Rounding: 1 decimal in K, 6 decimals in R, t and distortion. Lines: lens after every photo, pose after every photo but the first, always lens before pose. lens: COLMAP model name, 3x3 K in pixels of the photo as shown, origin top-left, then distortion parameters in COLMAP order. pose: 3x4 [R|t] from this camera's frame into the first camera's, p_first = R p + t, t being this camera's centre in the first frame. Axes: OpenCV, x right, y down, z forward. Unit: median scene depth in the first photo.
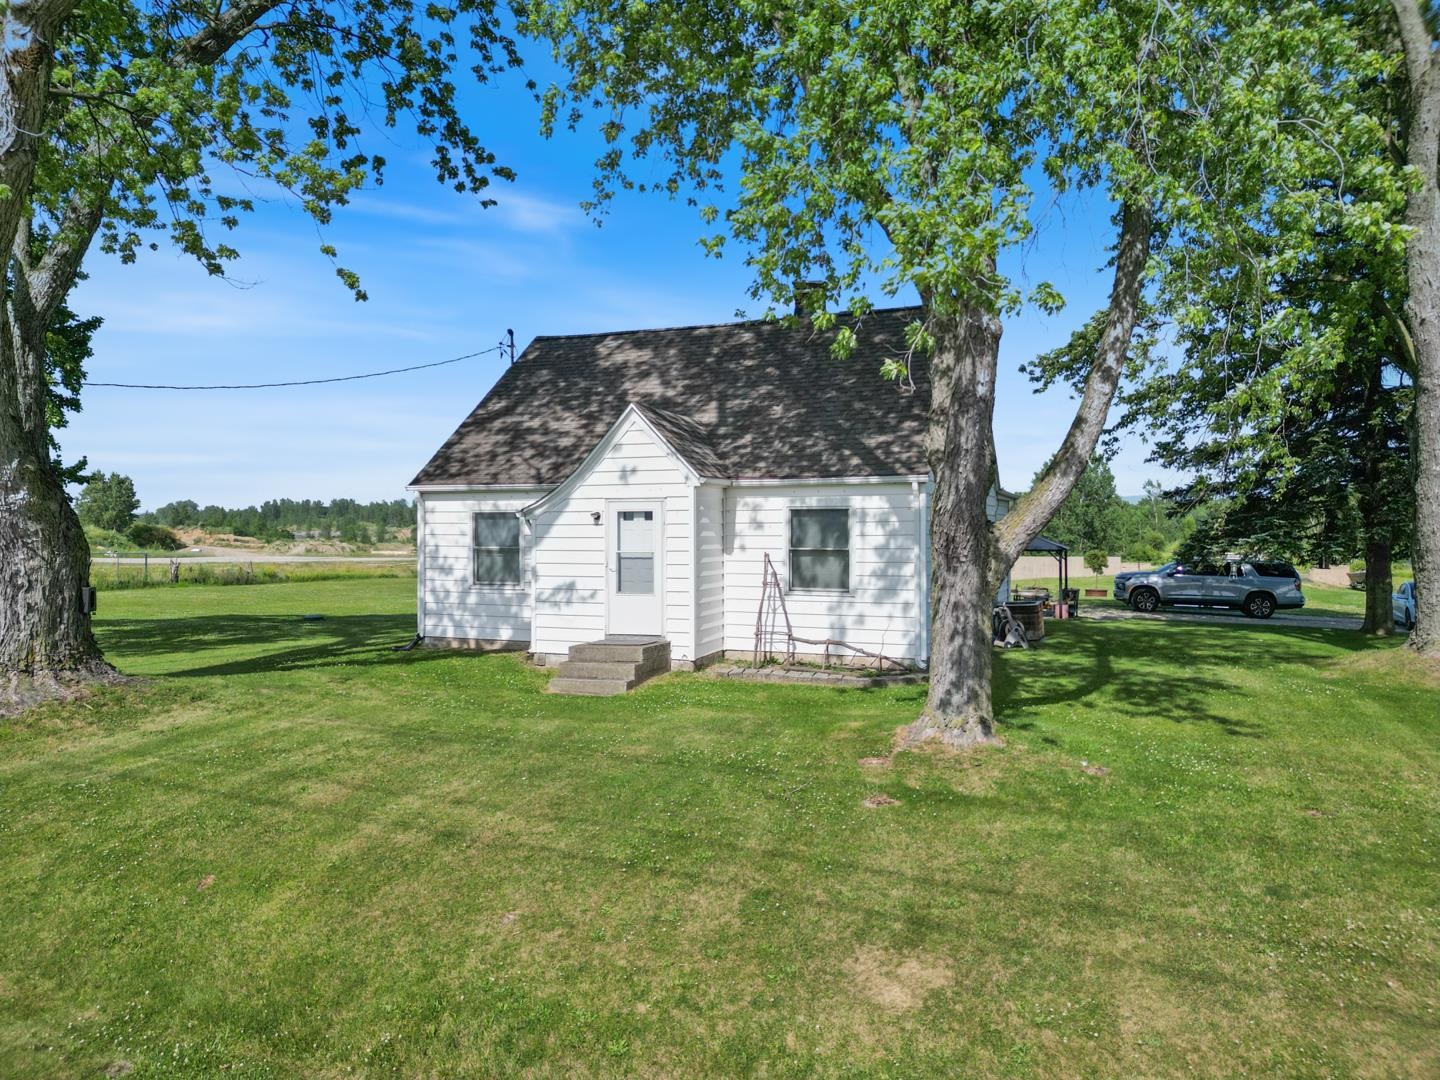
lens RADIAL K [[1002.2, 0, 718.0], [0, 1002.2, 549.4], [0, 0, 1]] dist [0.081946, -0.089008]
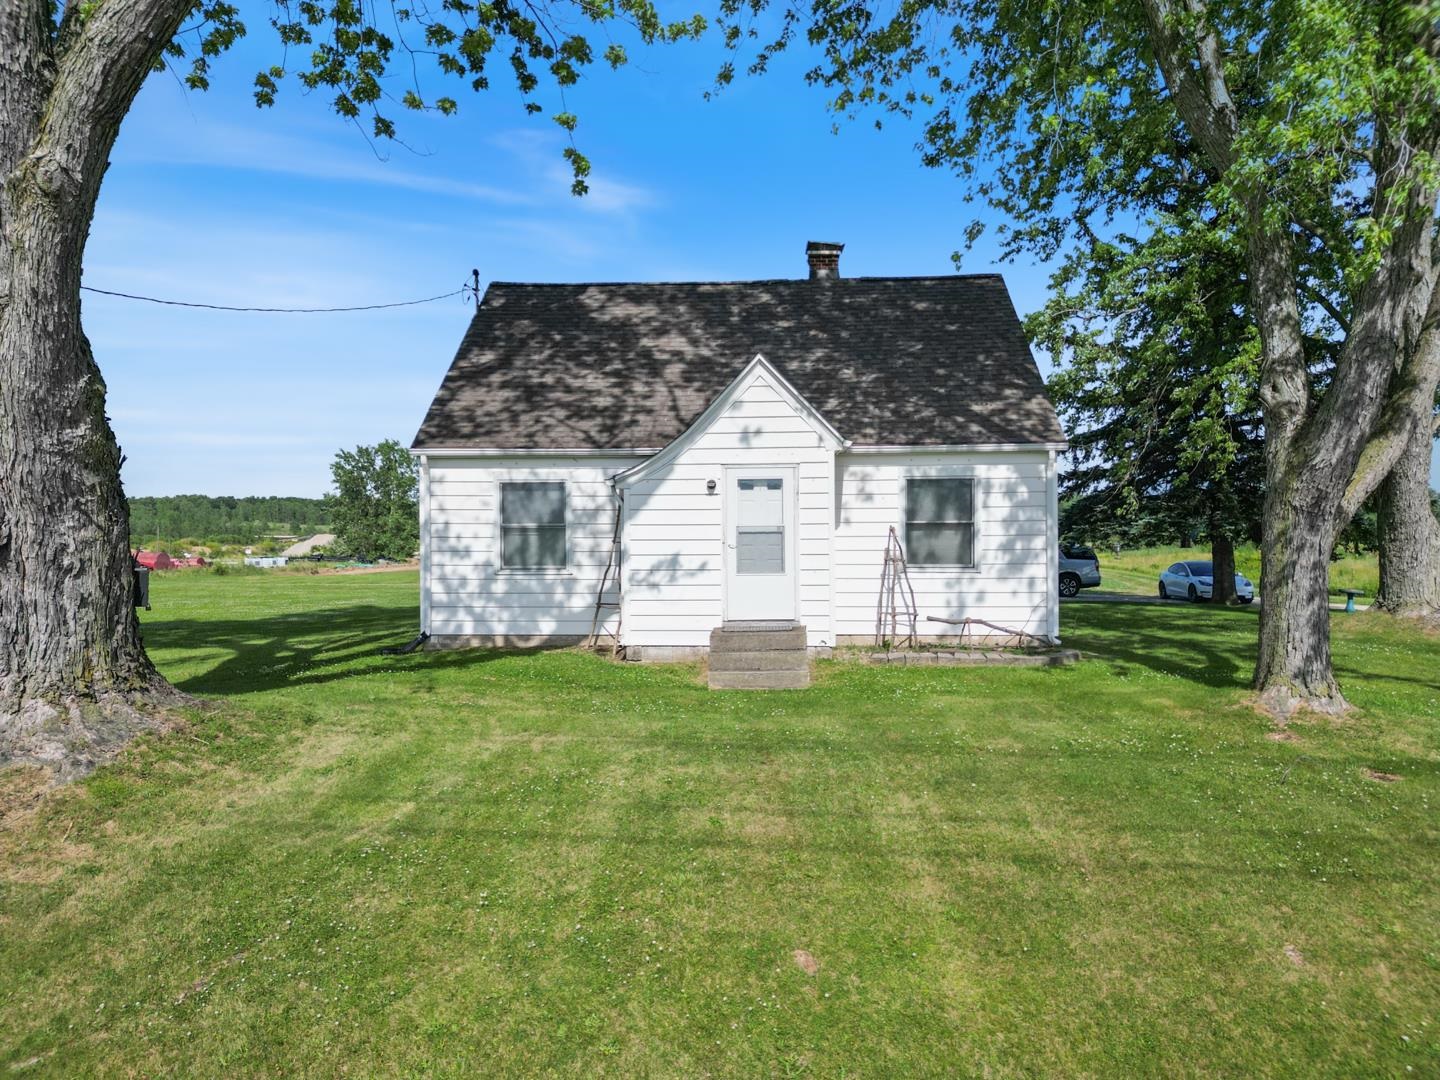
lens RADIAL K [[1002.2, 0, 718.0], [0, 1002.2, 549.4], [0, 0, 1]] dist [0.081946, -0.089008]
pose [[0.944320, -0.009699, 0.328885, -0.392148], [0.009409, 0.999953, 0.002475, 0.020426], [-0.328893, 0.000758, 0.944367, 0.181266]]
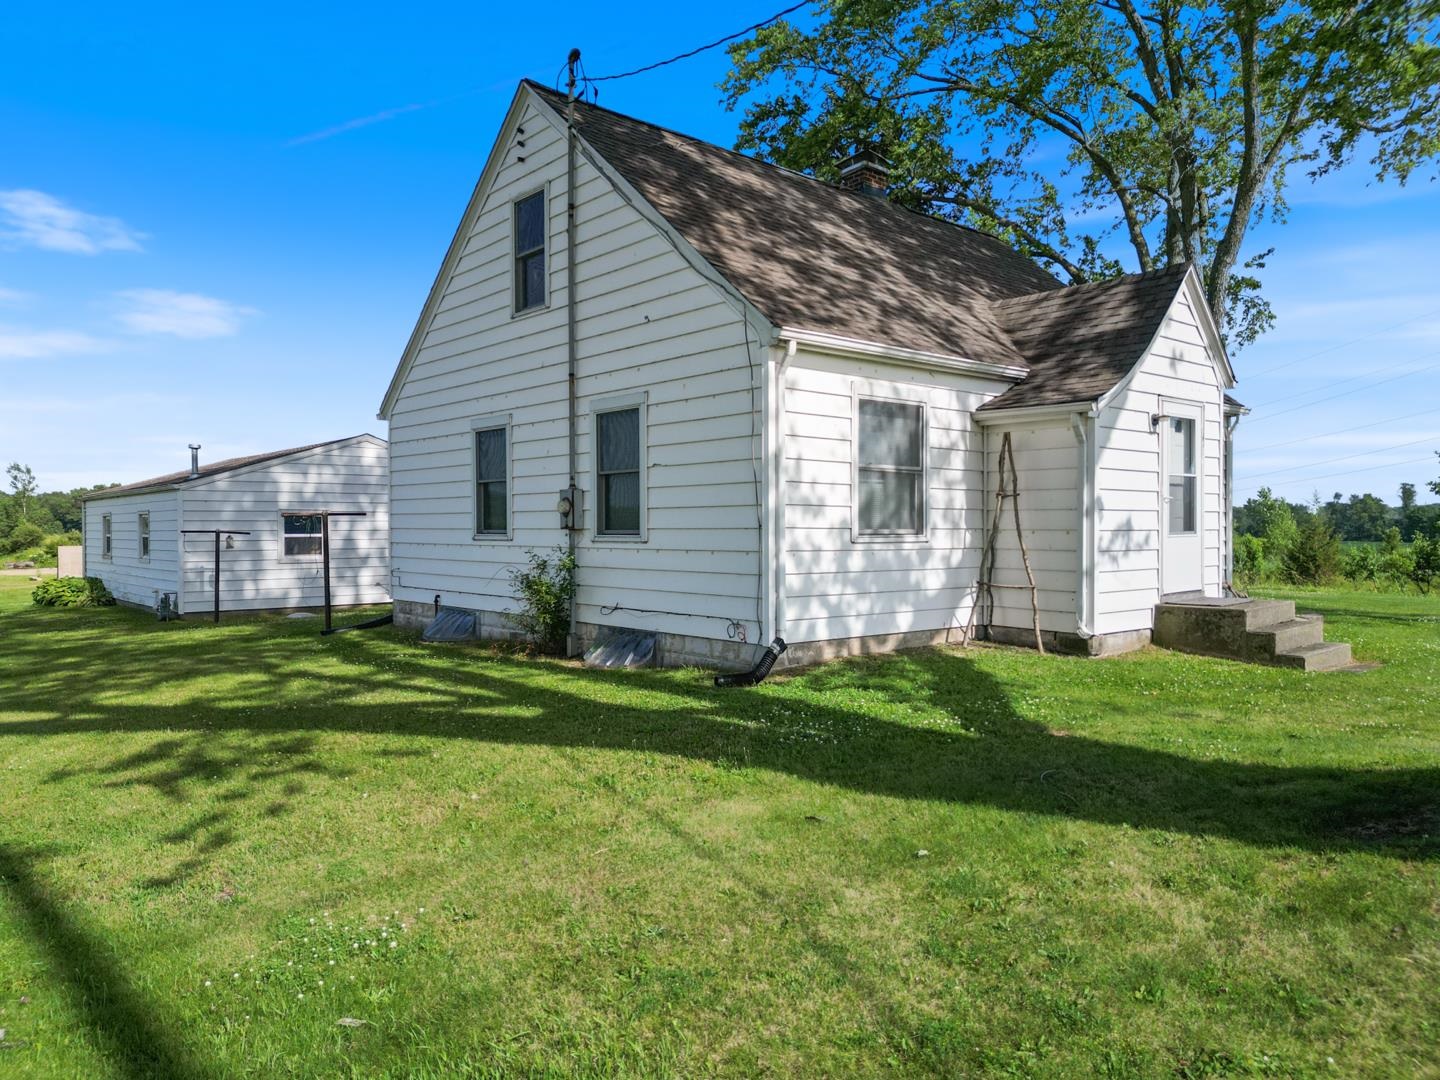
lens RADIAL K [[1002.2, 0, 718.0], [0, 1002.2, 549.4], [0, 0, 1]] dist [0.081946, -0.089008]
pose [[0.468576, -0.017692, 0.883246, -0.842652], [0.015353, 0.999812, 0.011882, 0.039922], [-0.883290, 0.007993, 0.468760, 0.926029]]
